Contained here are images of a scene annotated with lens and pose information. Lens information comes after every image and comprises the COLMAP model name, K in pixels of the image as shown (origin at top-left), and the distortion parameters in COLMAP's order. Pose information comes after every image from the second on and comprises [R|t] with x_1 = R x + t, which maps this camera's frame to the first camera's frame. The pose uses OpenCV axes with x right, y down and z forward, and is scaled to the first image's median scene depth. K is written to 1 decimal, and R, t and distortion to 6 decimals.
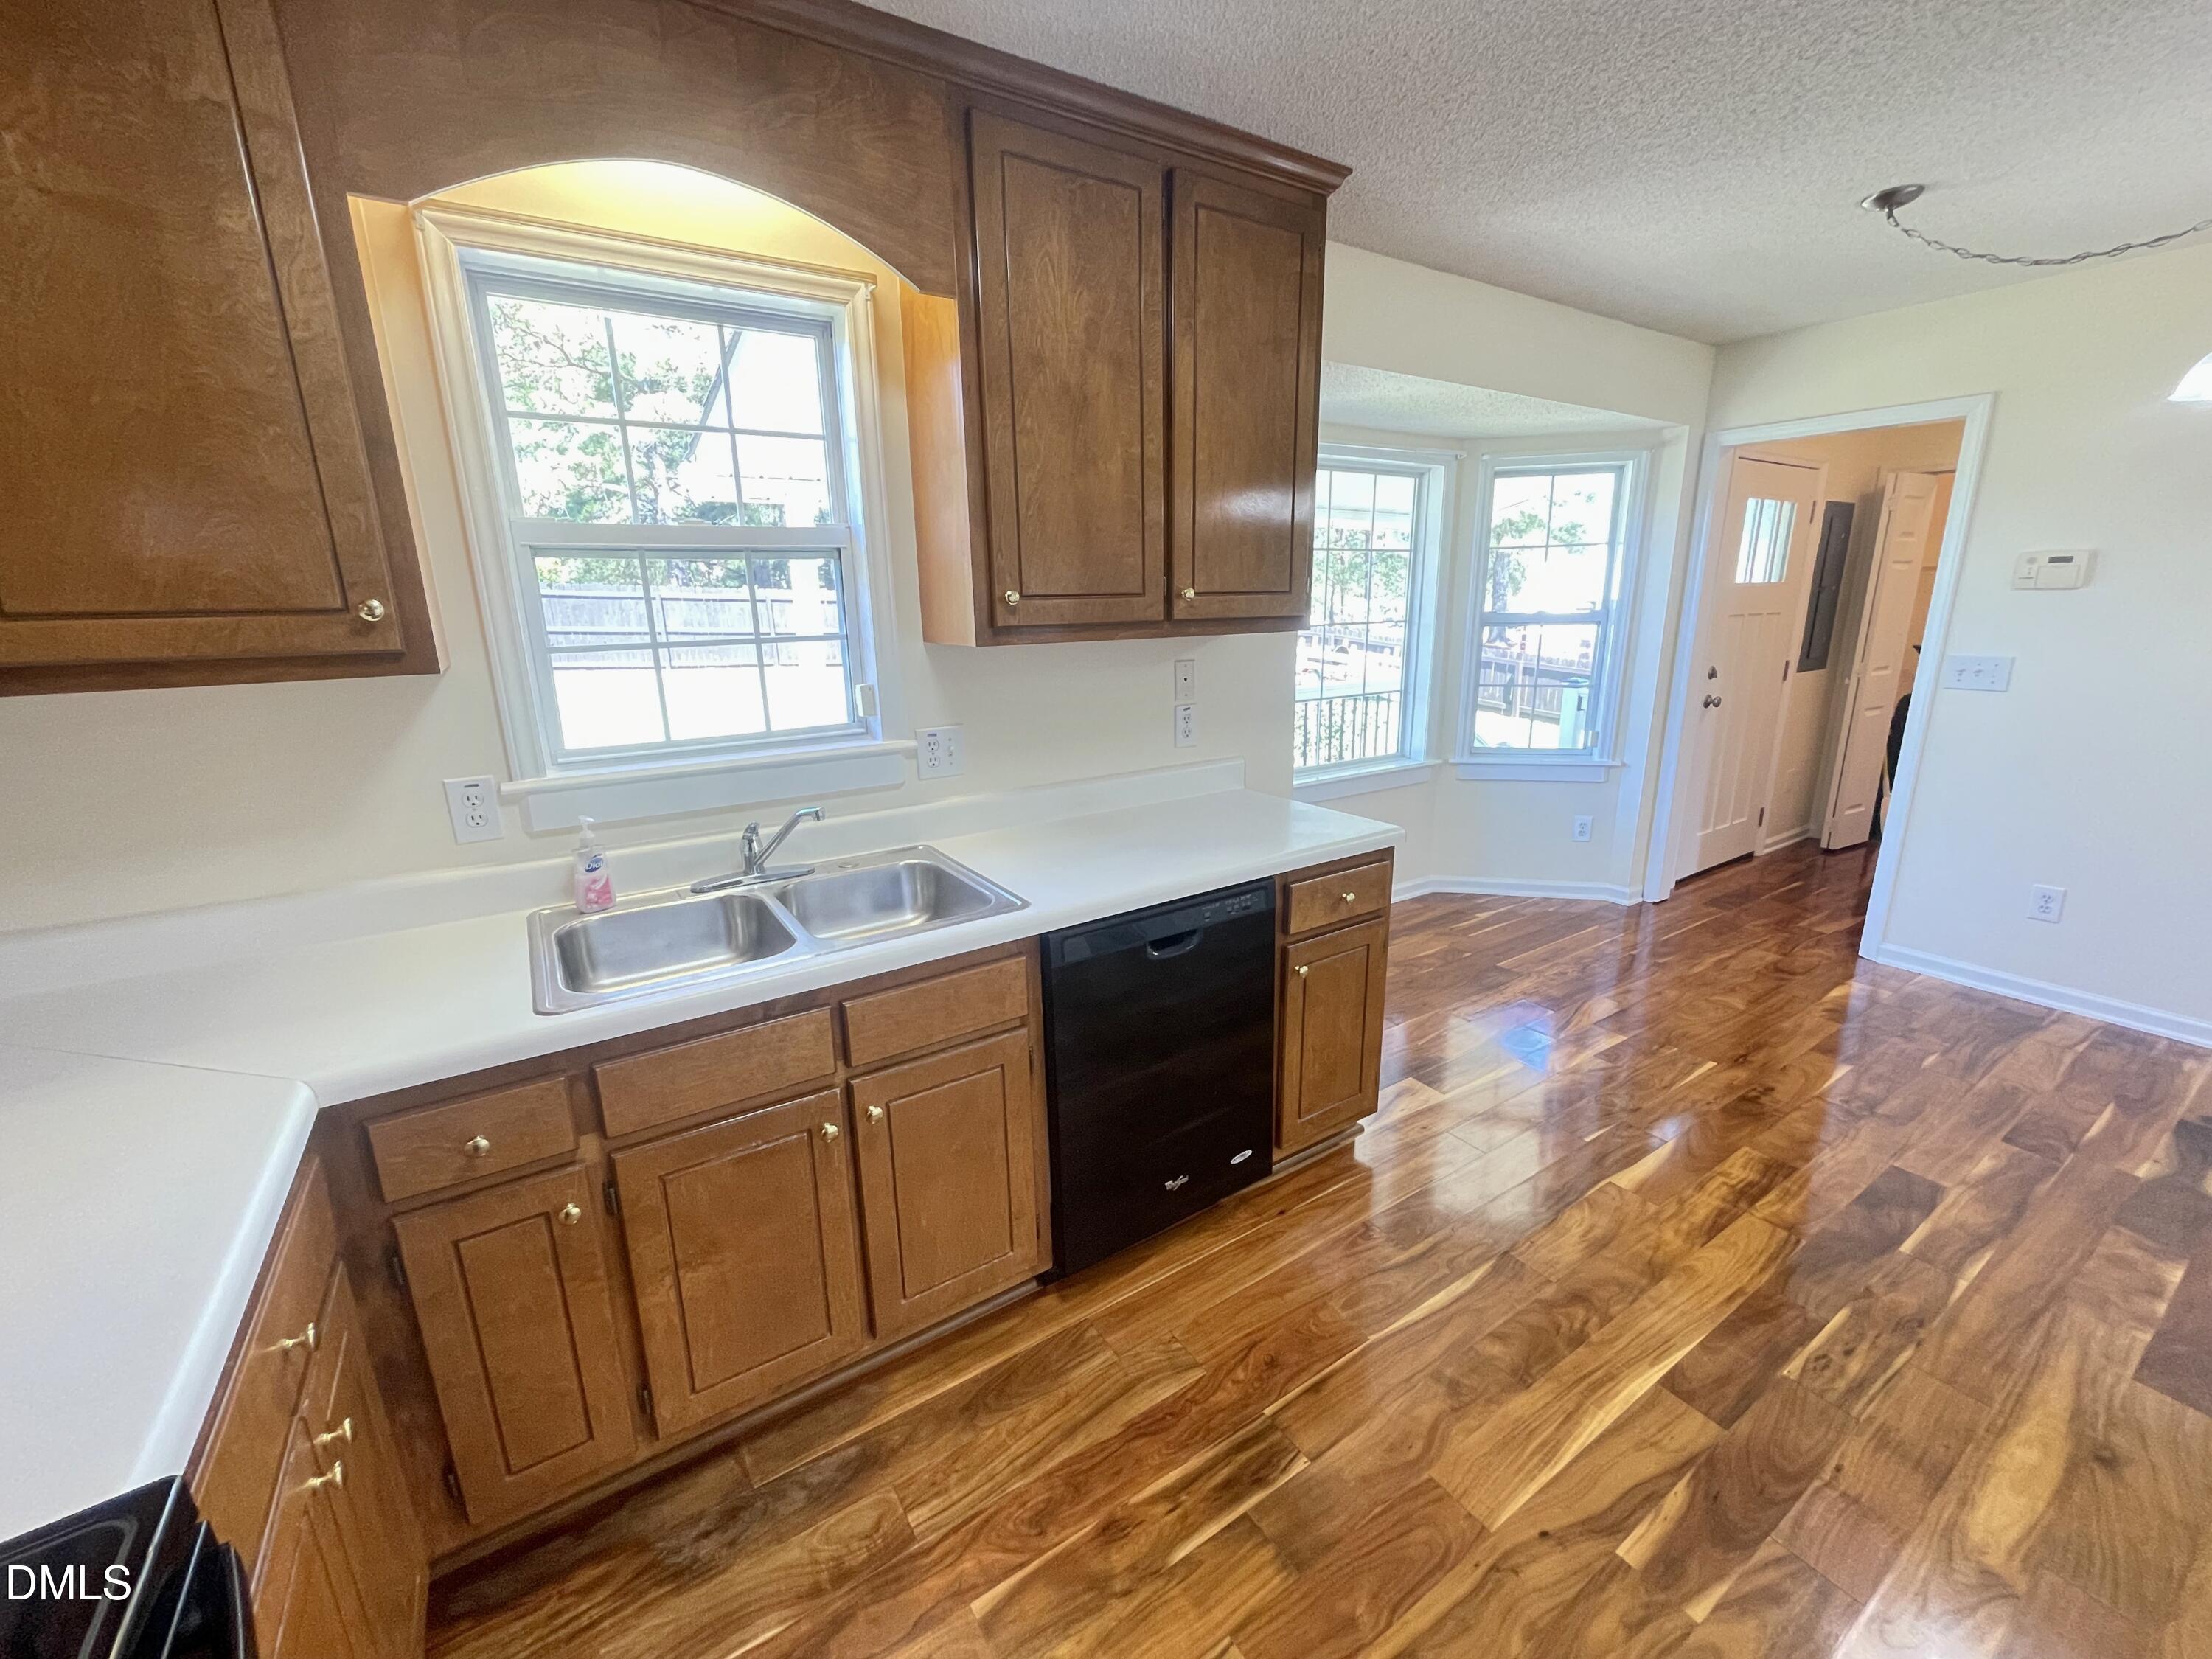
lens RADIAL K [[893.2, 0, 1106.6], [0, 893.2, 830.7], [0, 0, 1]] dist [-0.001699, -0.000027]
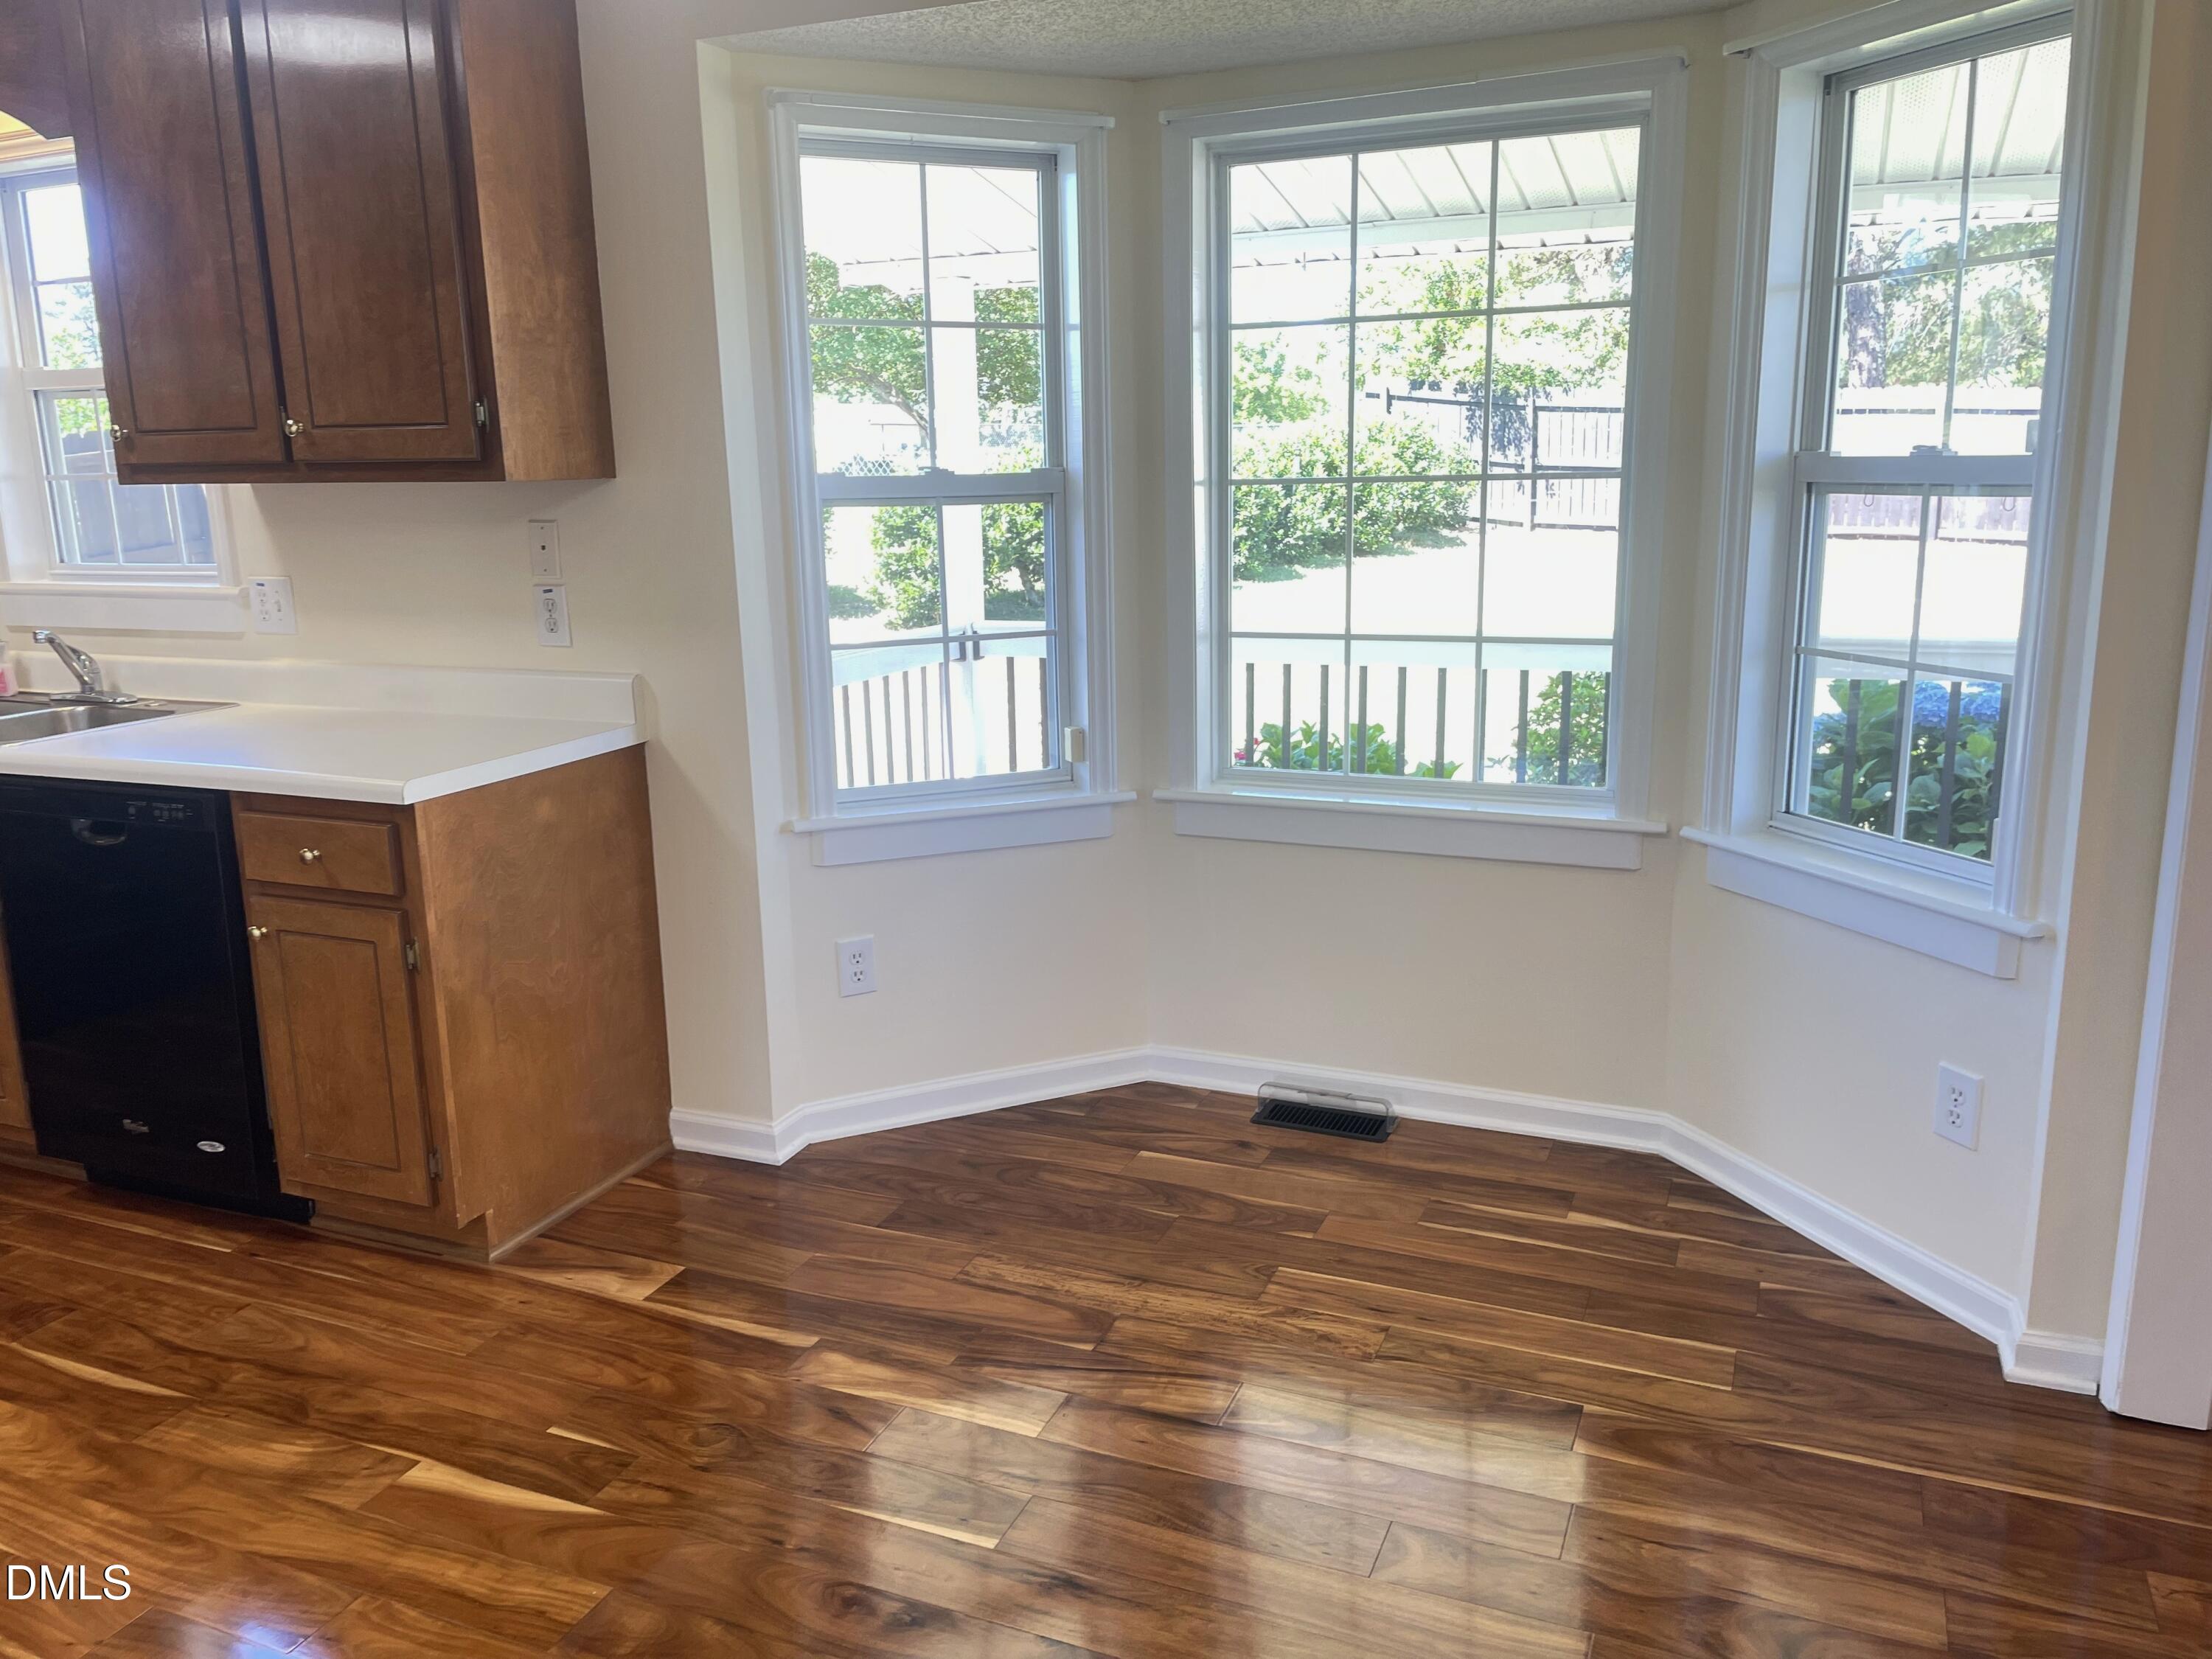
lens RADIAL K [[1686.1, 0, 1106.3], [0, 1686.1, 824.0], [0, 0, 1]] dist [0.008128, 0.003871]
pose [[0.548775, 0.185847, -0.815050, 1.661035], [-0.198996, 0.975991, 0.088560, -0.187383], [0.811940, 0.113592, 0.572582, 0.727422]]
